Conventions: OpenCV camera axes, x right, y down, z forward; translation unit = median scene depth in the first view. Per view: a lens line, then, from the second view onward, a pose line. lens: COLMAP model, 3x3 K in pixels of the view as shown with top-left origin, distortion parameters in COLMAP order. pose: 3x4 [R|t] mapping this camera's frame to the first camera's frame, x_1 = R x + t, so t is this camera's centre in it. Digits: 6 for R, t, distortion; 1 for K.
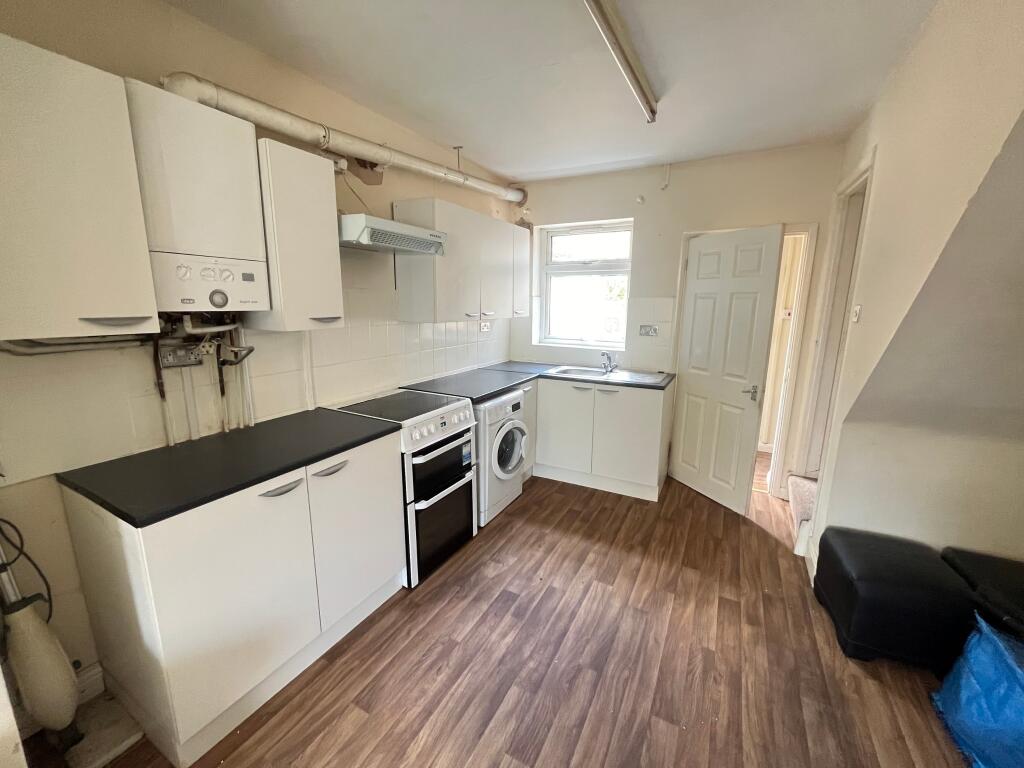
lens RADIAL K [[414.4, 0, 509.2], [0, 414.4, 383.7], [0, 0, 1]] dist [-0.000219, 0.000002]
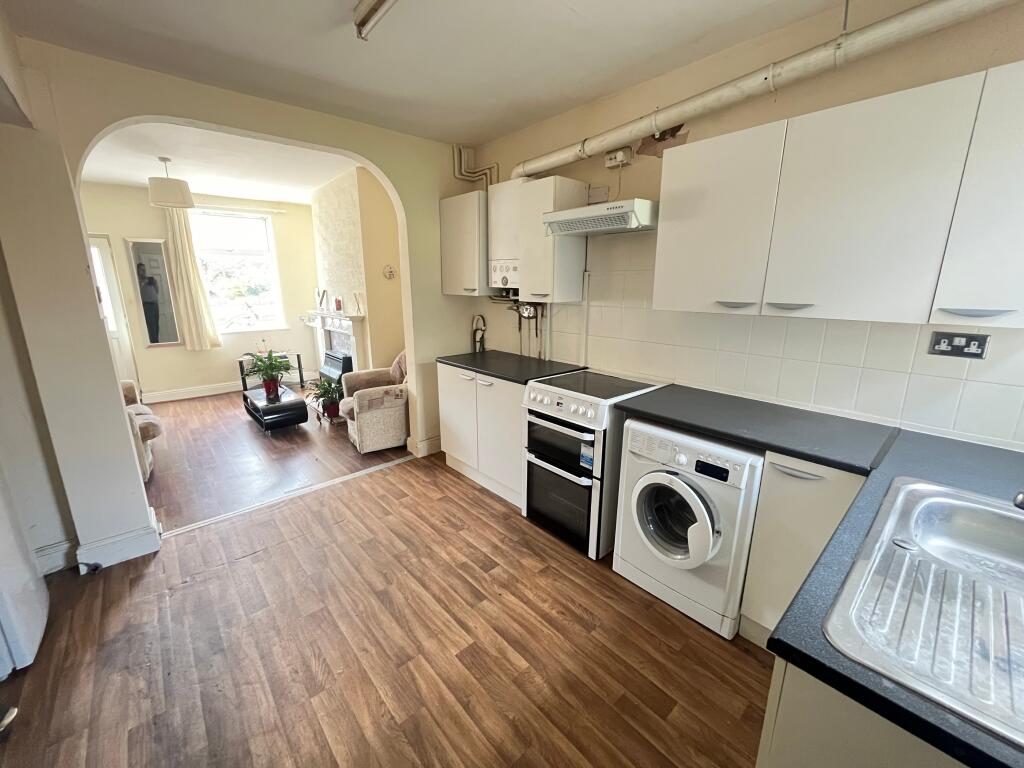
lens RADIAL K [[414.4, 0, 509.2], [0, 414.4, 383.7], [0, 0, 1]] dist [-0.000219, 0.000002]
pose [[-0.344290, 0.214608, -0.914007, 0.791363], [-0.189256, 0.937676, 0.291455, -0.219469], [0.919591, 0.273326, -0.282216, 1.148145]]
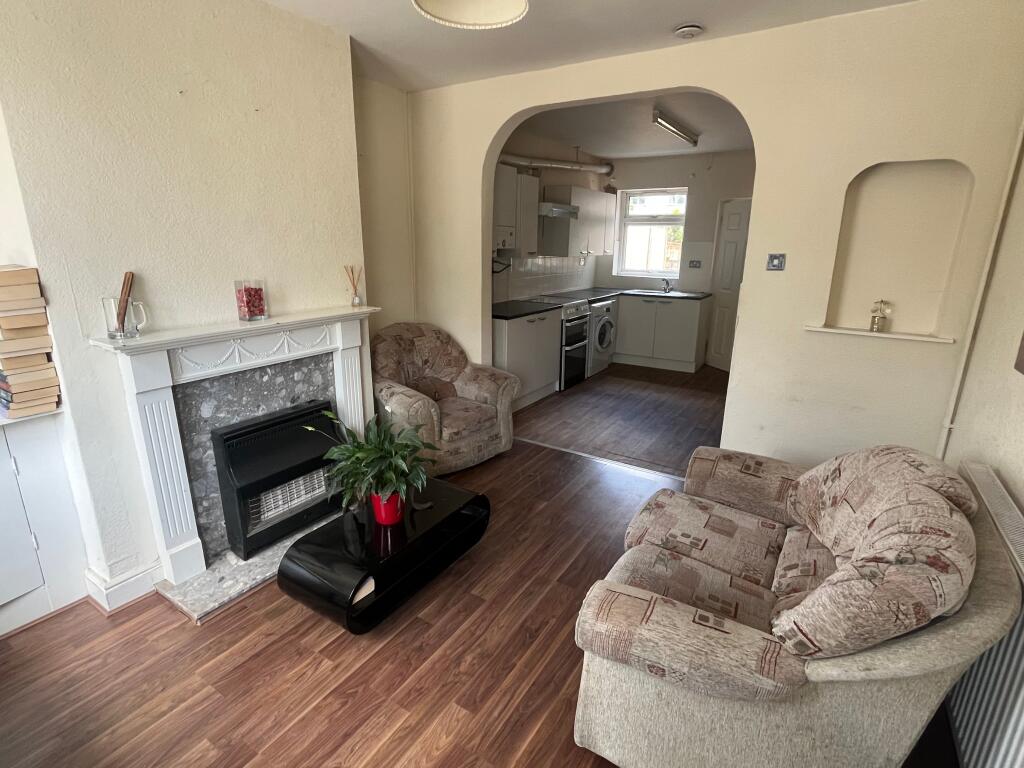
lens RADIAL K [[508.4, 0, 512.0], [0, 508.4, 384.0], [0, 0, 1]] dist [0.000045, -0.000058]
pose [[0.997738, 0.021051, -0.063847, -0.300032], [-0.015977, 0.996749, 0.078974, 0.258901], [0.065302, -0.077775, 0.994830, -1.383480]]
